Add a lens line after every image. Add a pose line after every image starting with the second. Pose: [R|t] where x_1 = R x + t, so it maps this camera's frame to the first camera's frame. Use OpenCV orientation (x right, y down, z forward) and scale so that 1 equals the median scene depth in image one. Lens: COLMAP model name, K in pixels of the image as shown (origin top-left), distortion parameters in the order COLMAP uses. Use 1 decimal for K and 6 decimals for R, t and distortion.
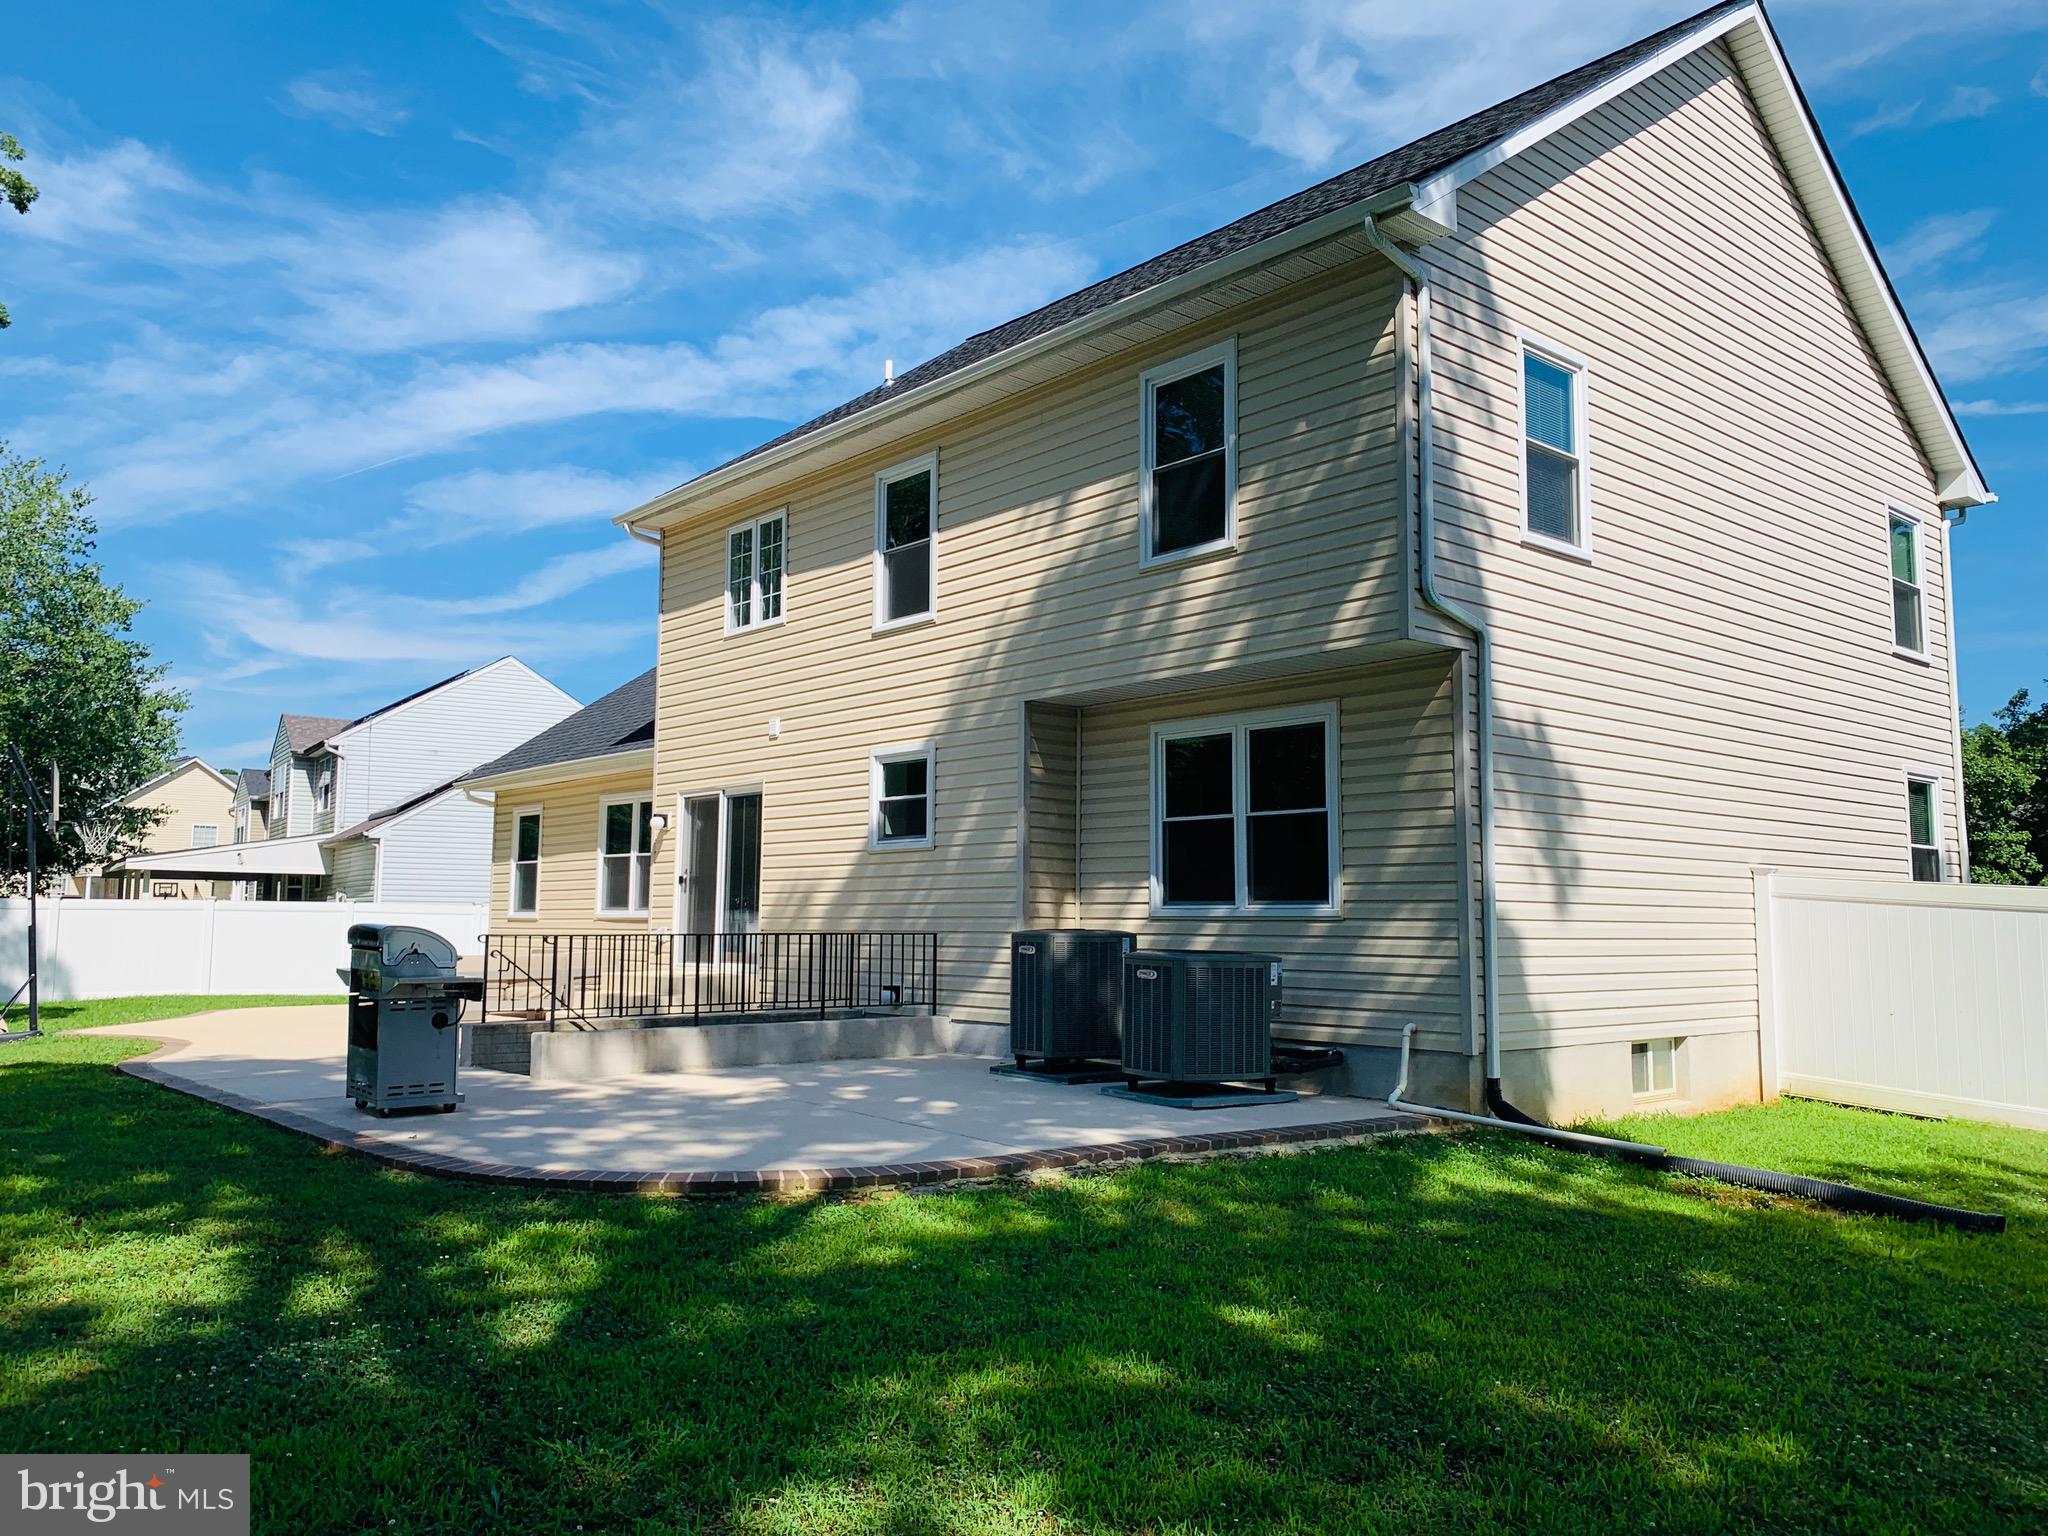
lens RADIAL K [[1570.0, 0, 1023.5], [0, 1570.0, 769.6], [0, 0, 1]] dist [0.033434, -0.035437]
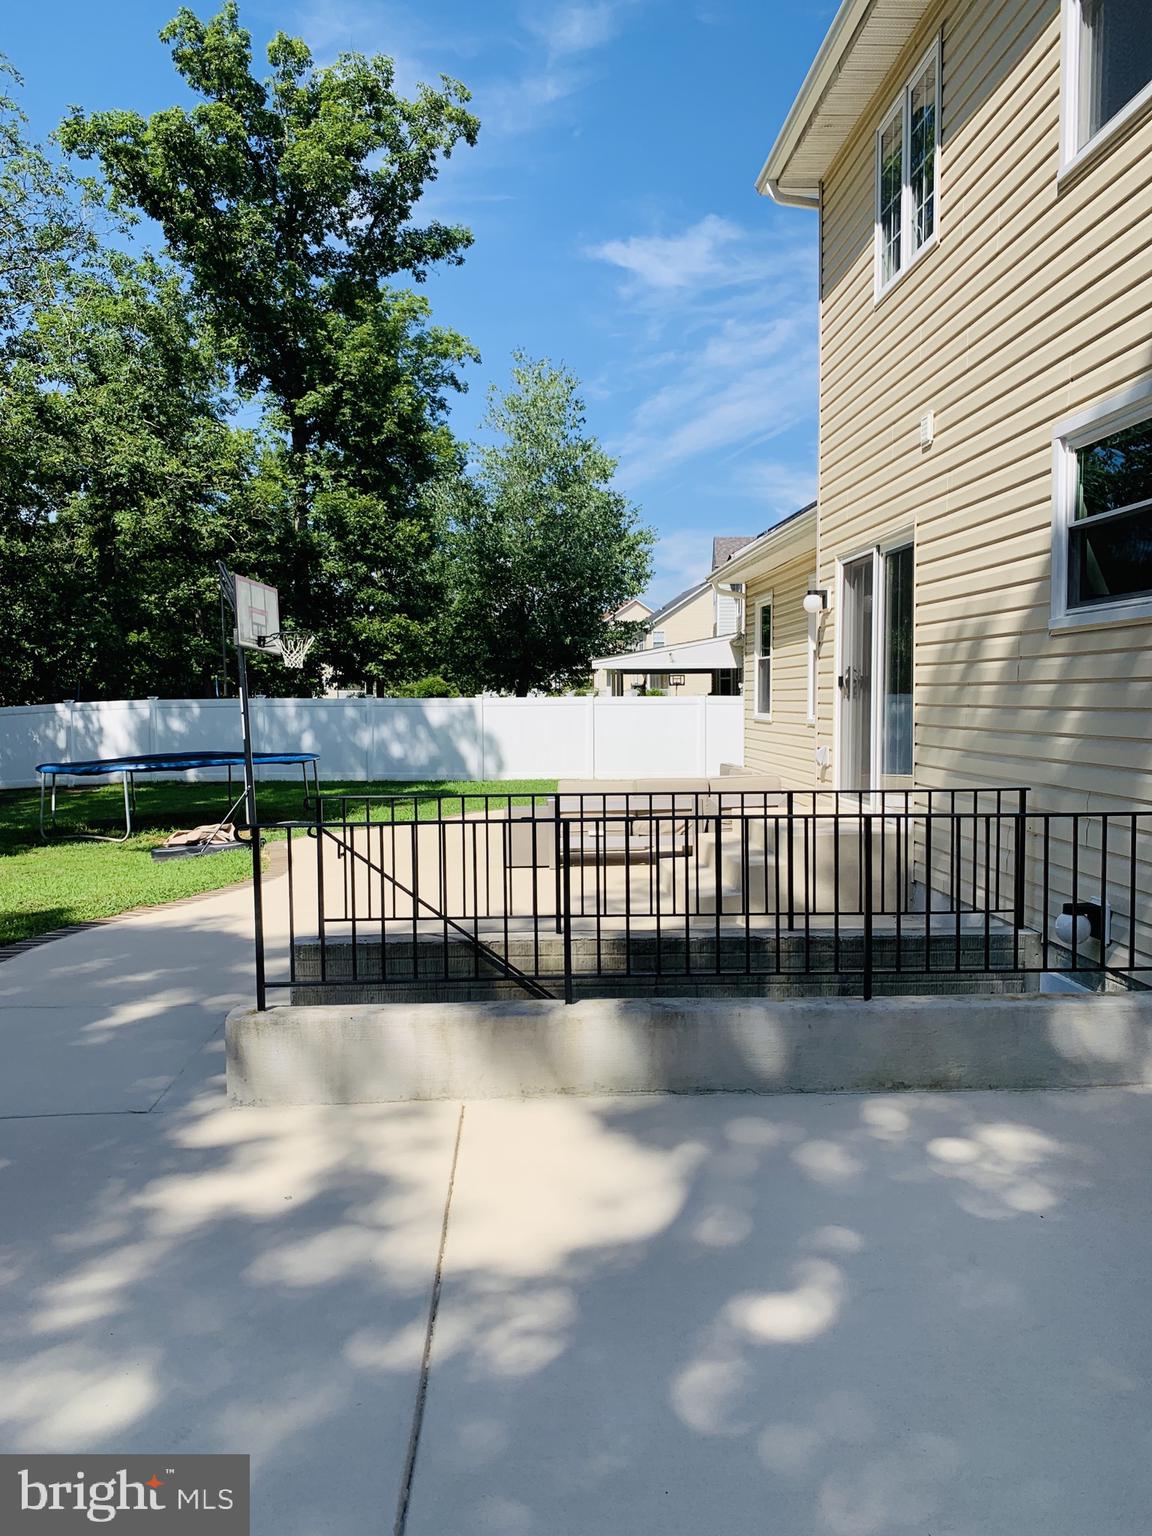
lens RADIAL K [[1177.5, 0, 583.9], [0, 1177.5, 779.9], [0, 0, 1]] dist [0.033434, -0.035437]
pose [[0.802530, 0.037302, -0.595445, 0.007932], [0.061763, 0.987487, 0.145105, 0.029354], [0.593406, -0.153228, 0.790184, 0.503287]]
